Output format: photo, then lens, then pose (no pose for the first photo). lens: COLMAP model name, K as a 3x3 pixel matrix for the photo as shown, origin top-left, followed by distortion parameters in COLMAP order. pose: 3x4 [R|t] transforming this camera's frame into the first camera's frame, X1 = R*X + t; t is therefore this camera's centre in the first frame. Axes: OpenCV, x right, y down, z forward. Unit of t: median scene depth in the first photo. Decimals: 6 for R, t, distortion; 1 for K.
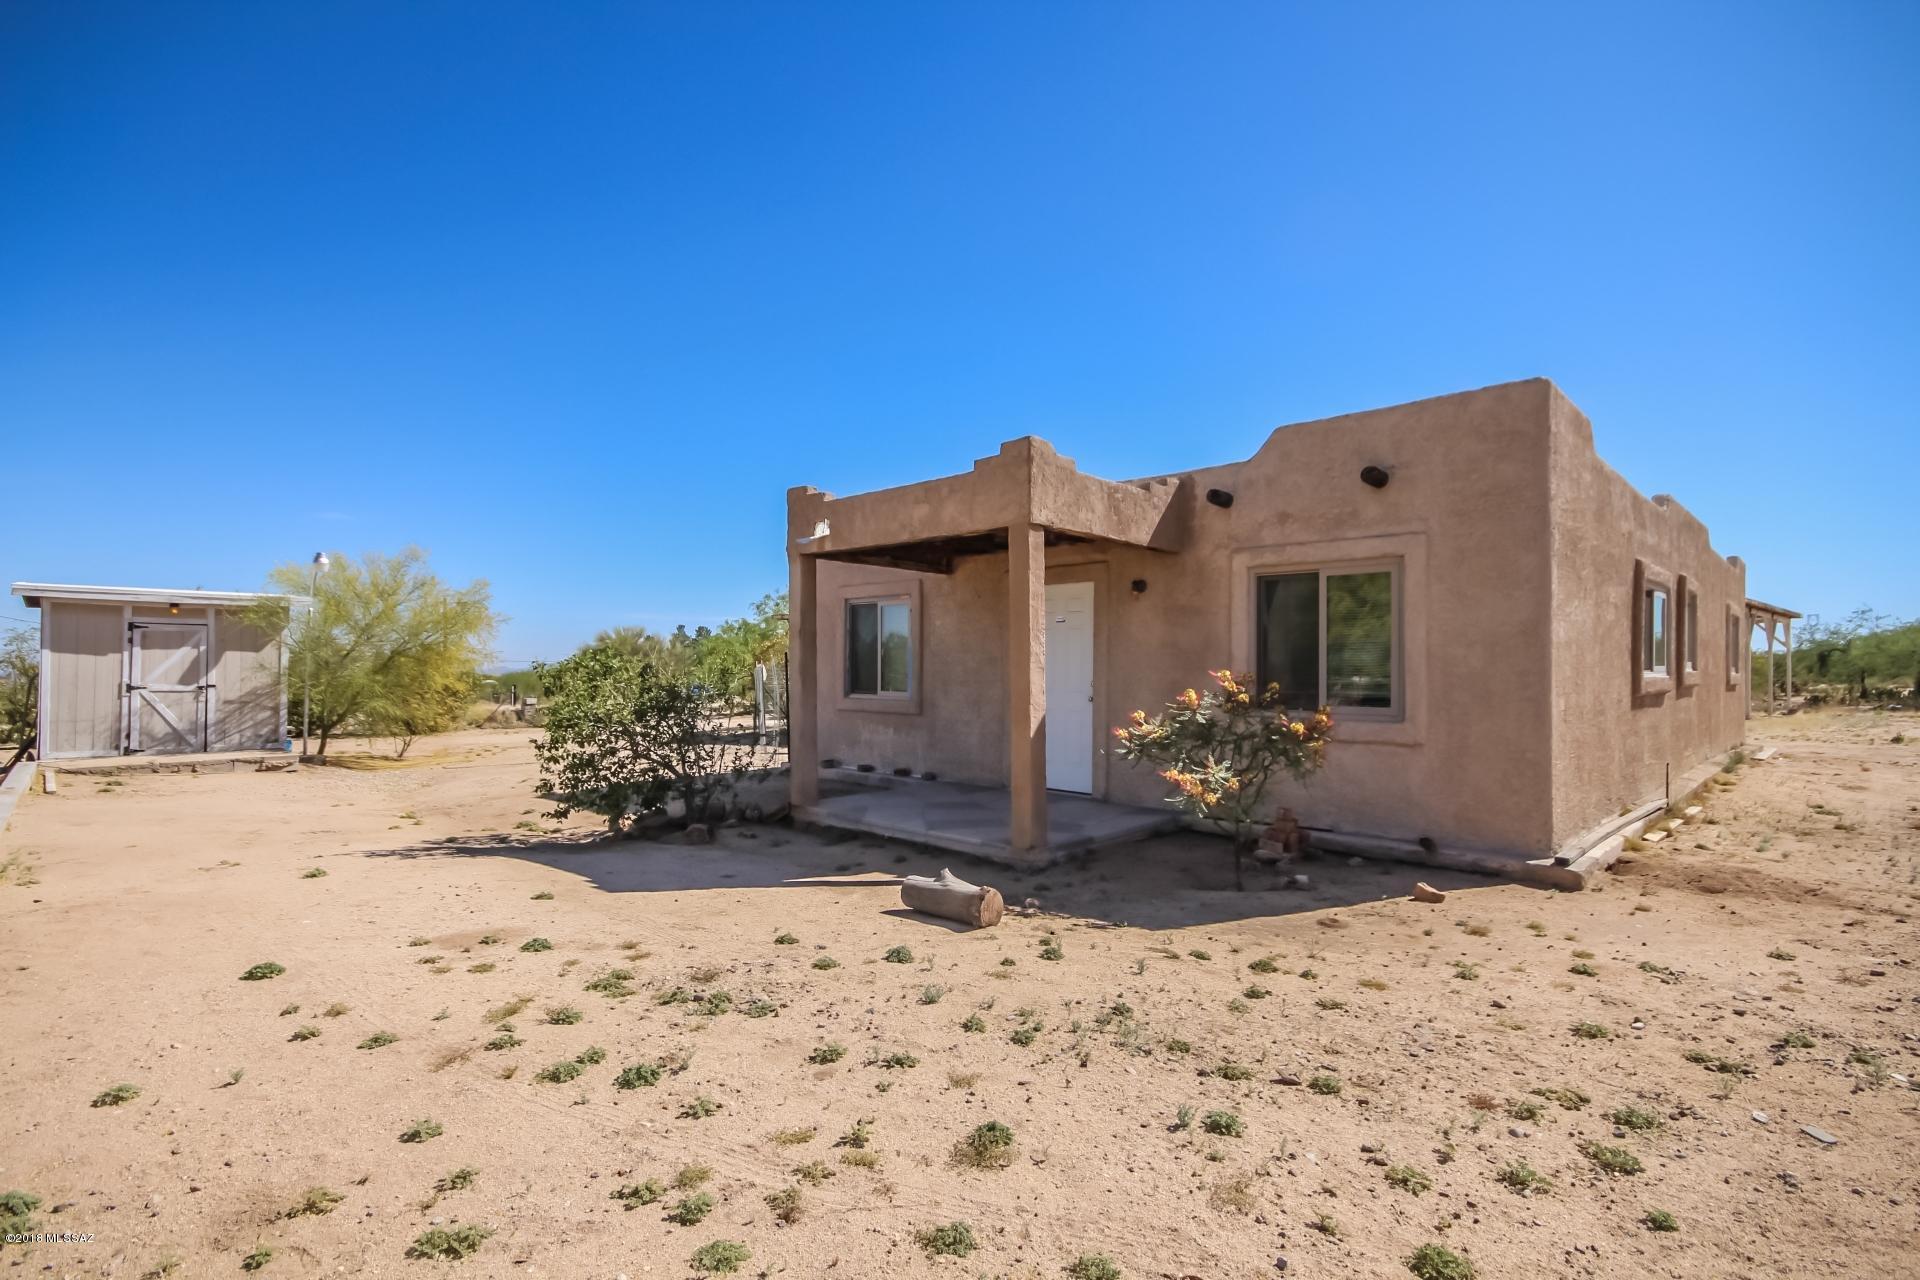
lens RADIAL K [[896.3, 0, 960.5], [0, 896.3, 650.8], [0, 0, 1]] dist [-0.004736, 0.000061]
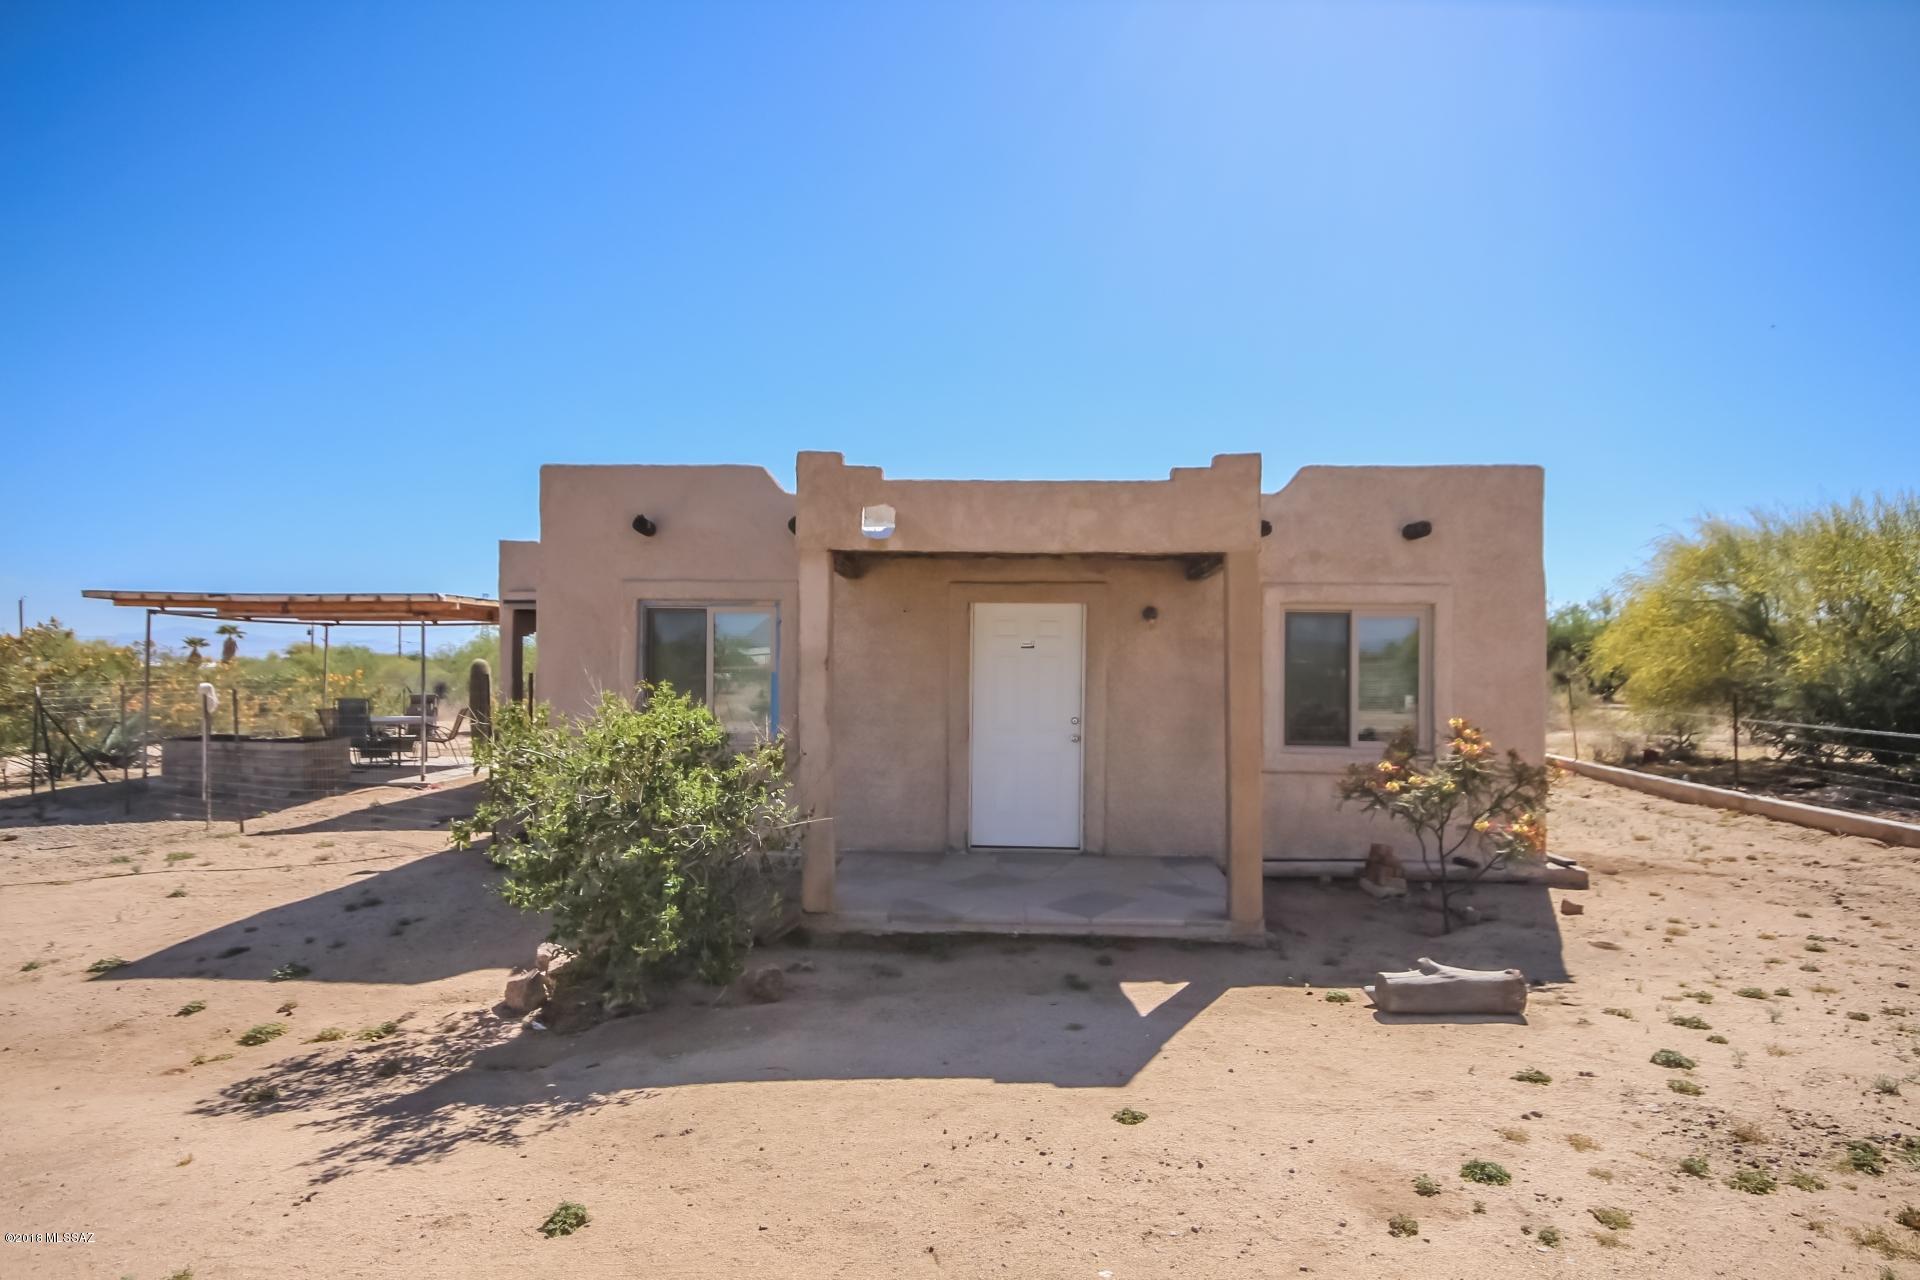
lens RADIAL K [[1056.6, 0, 962.1], [0, 1056.6, 643.8], [0, 0, 1]] dist [0.005896, 0.001315]
pose [[0.753316, 0.015555, 0.657475, -0.735170], [-0.016497, 0.999853, -0.004754, -0.037788], [-0.657452, -0.007265, 0.753461, 0.362910]]
